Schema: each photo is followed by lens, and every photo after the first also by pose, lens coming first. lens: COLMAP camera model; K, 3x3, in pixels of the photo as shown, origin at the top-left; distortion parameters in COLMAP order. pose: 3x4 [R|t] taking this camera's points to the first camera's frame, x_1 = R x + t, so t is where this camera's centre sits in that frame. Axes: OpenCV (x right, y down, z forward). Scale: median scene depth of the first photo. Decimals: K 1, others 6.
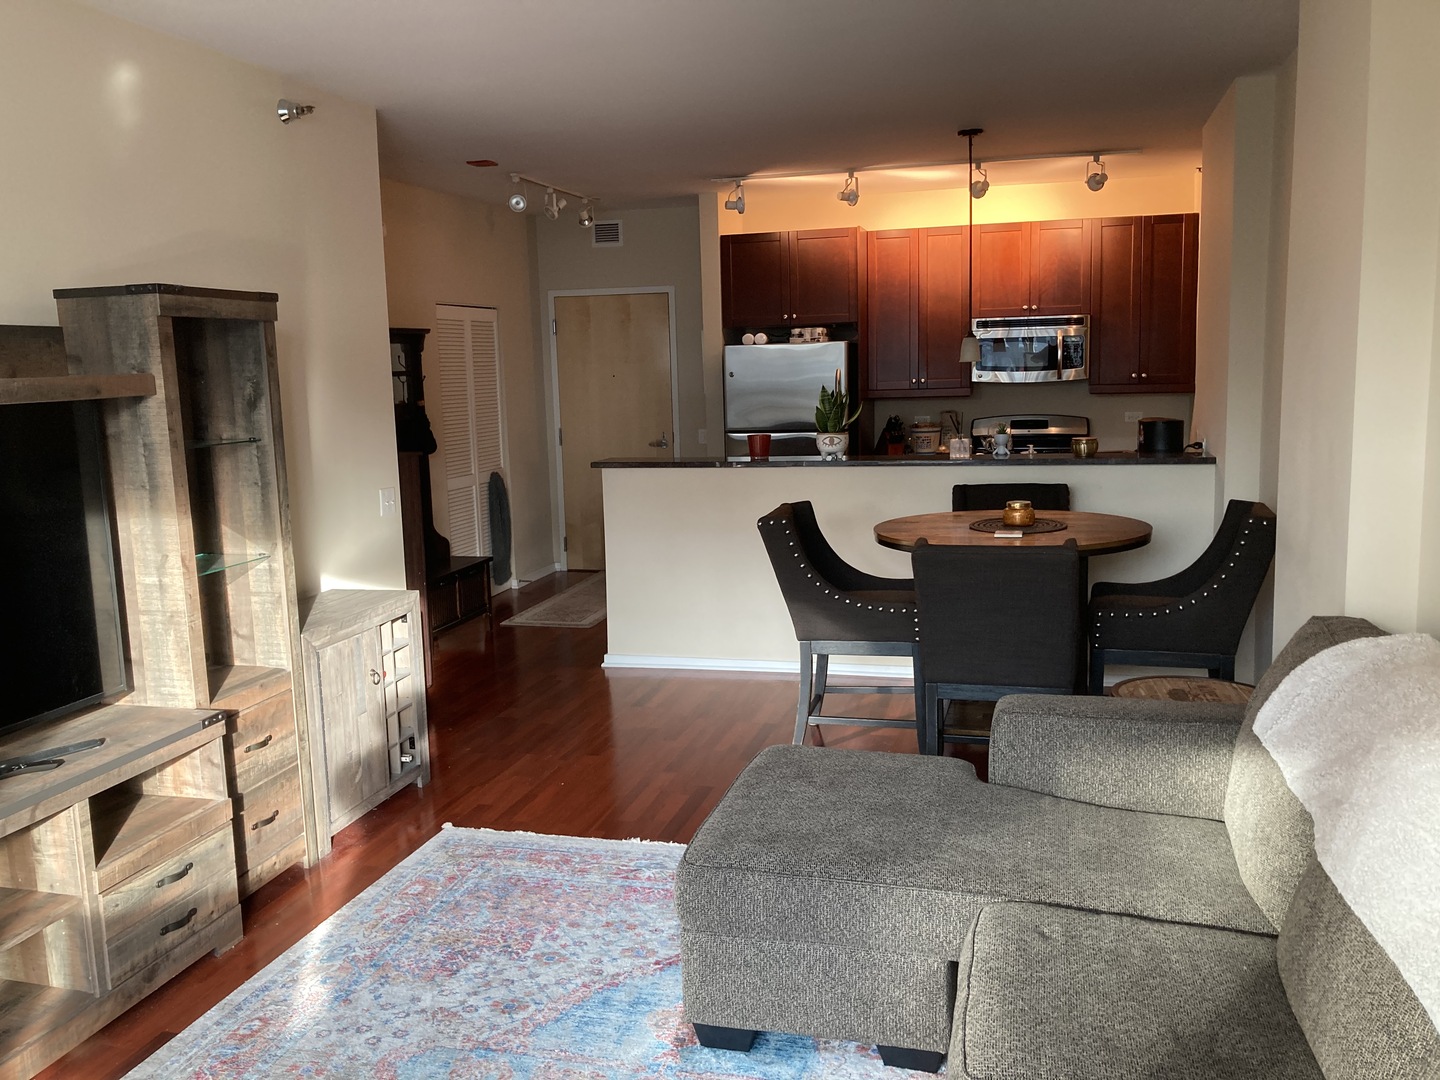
lens RADIAL K [[1177.3, 0, 720.0], [0, 1177.3, 540.0], [0, 0, 1]] dist [-0.003440, -0.065865]
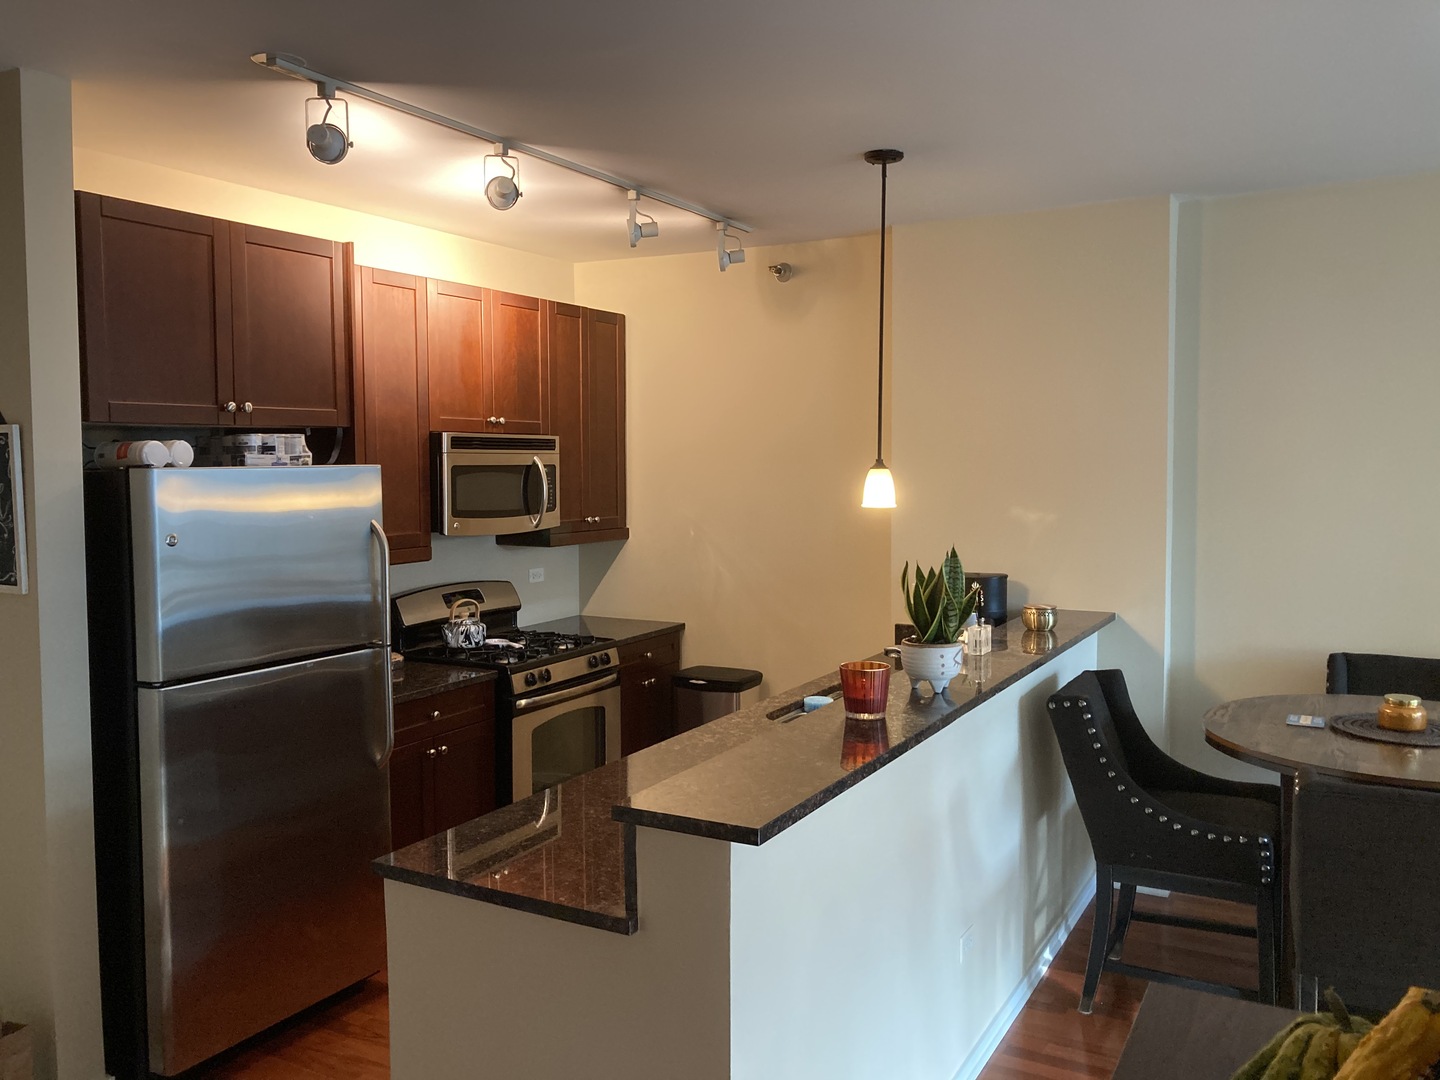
lens RADIAL K [[1177.3, 0, 720.0], [0, 1177.3, 540.0], [0, 0, 1]] dist [-0.003440, -0.065865]
pose [[0.236840, -0.036956, 0.970846, -0.335648], [0.140055, 0.990137, 0.003524, -0.115799], [-0.961401, 0.135137, 0.239680, 0.725144]]
